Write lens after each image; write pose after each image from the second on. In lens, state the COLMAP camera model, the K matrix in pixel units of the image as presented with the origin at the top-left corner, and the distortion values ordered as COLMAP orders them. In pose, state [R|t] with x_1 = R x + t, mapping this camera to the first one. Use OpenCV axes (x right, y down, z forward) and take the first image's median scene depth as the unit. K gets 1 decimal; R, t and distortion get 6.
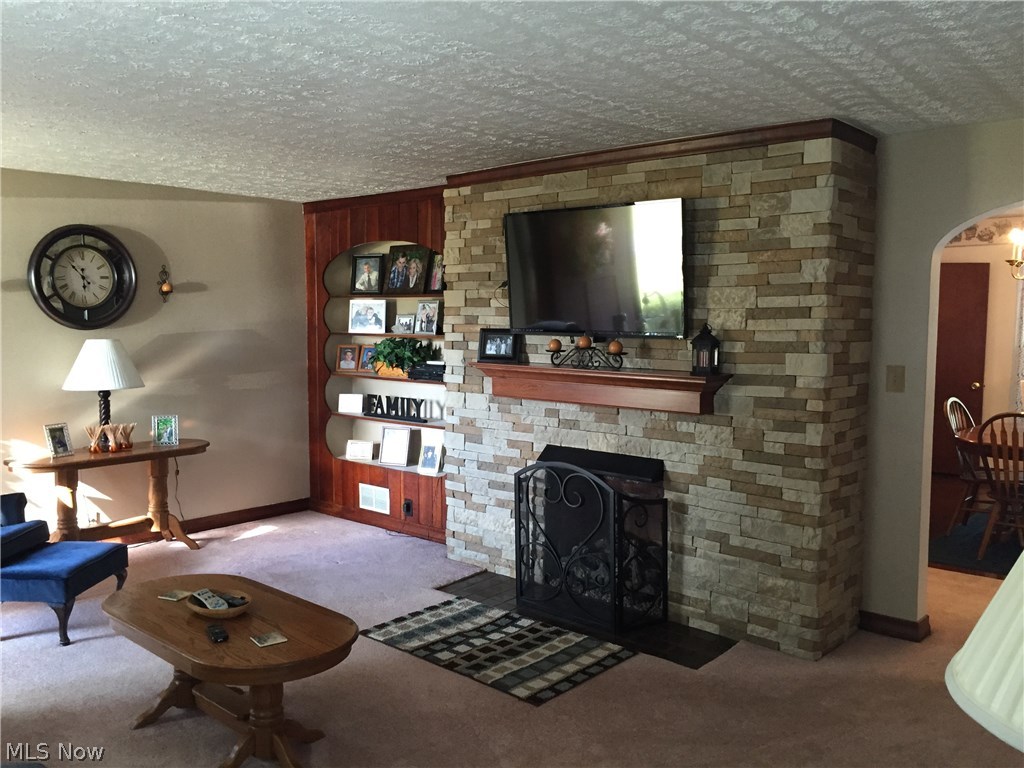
lens RADIAL K [[882.6, 0, 516.6], [0, 882.6, 382.5], [0, 0, 1]] dist [0.038443, -0.019602]
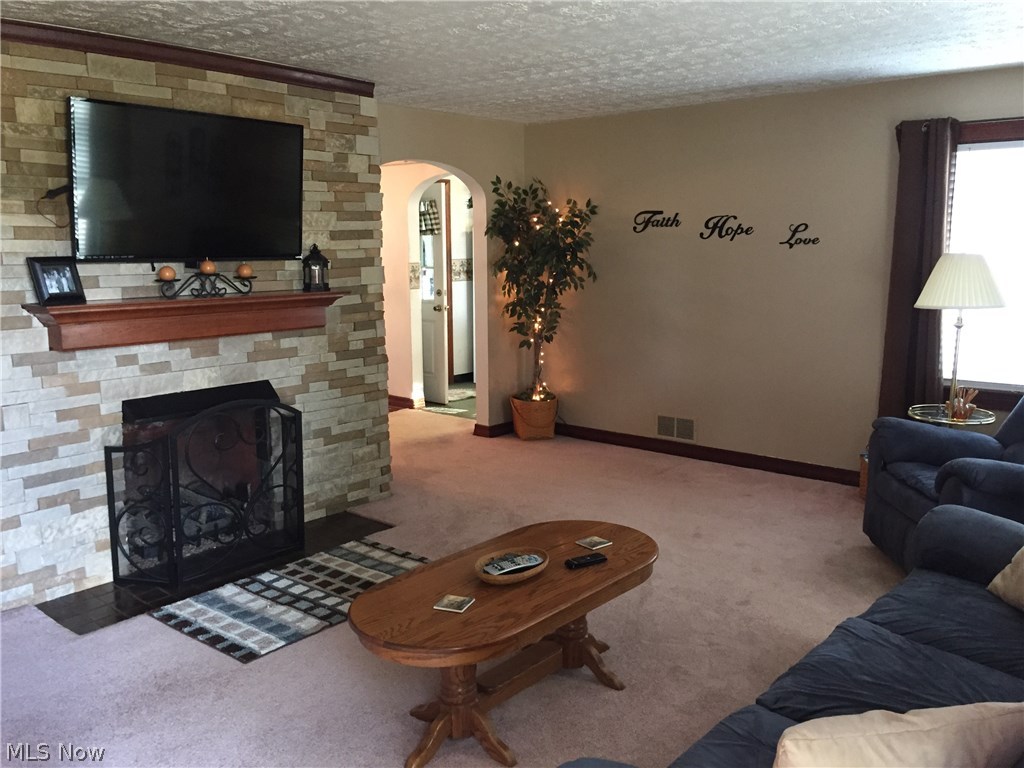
lens RADIAL K [[882.6, 0, 516.9], [0, 882.6, 385.2], [0, 0, 1]] dist [0.038443, -0.019602]
pose [[-0.043833, -0.164643, 0.985379, -0.896268], [0.087003, 0.981950, 0.167940, -0.055769], [-0.995243, 0.093093, -0.028718, 0.772812]]
